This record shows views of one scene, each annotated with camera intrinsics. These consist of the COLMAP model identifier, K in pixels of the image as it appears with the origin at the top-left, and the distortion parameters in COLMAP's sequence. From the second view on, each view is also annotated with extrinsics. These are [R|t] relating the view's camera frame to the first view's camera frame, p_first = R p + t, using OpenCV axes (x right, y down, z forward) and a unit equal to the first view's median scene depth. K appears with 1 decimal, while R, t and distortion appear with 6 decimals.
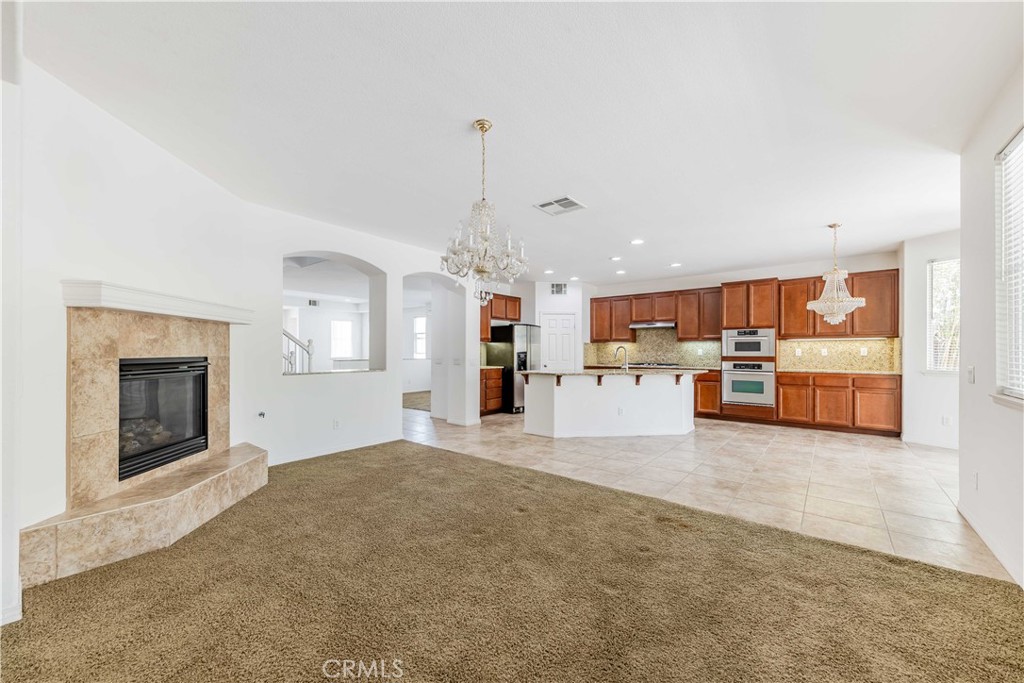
lens RADIAL K [[390.2, 0, 512.4], [0, 390.2, 352.2], [0, 0, 1]] dist [0.014812, -0.000164]
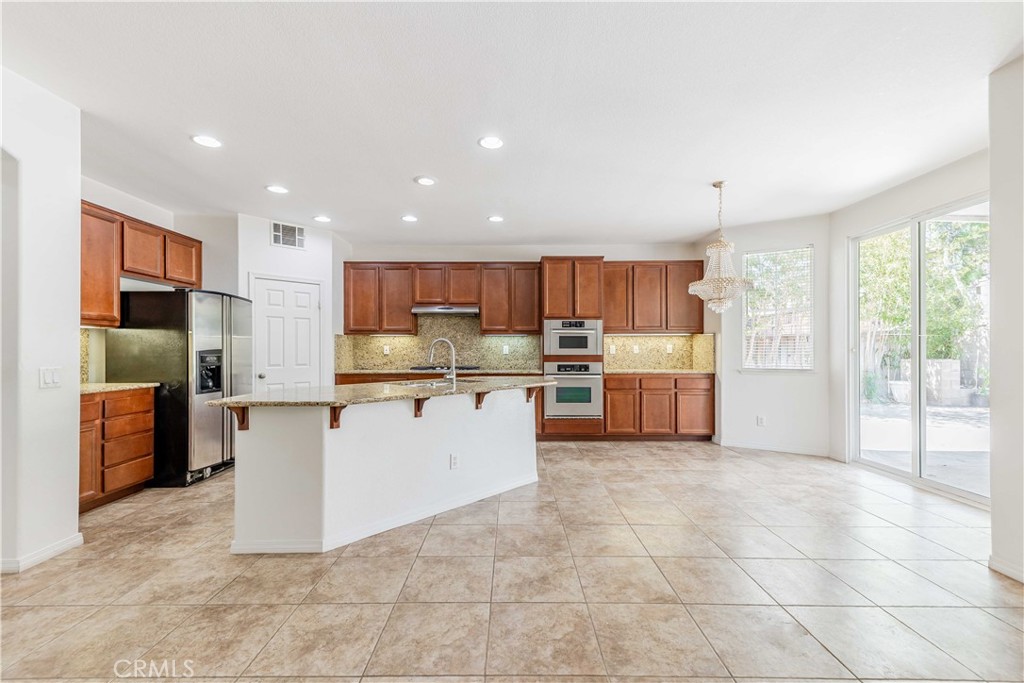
lens RADIAL K [[428.1, 0, 506.5], [0, 428.1, 348.2], [0, 0, 1]] dist [0.021346, -0.000040]
pose [[0.782651, -0.000793, 0.622461, -0.023739], [0.002760, 0.999994, -0.002196, -0.001213], [-0.622455, 0.003437, 0.782648, 0.424870]]
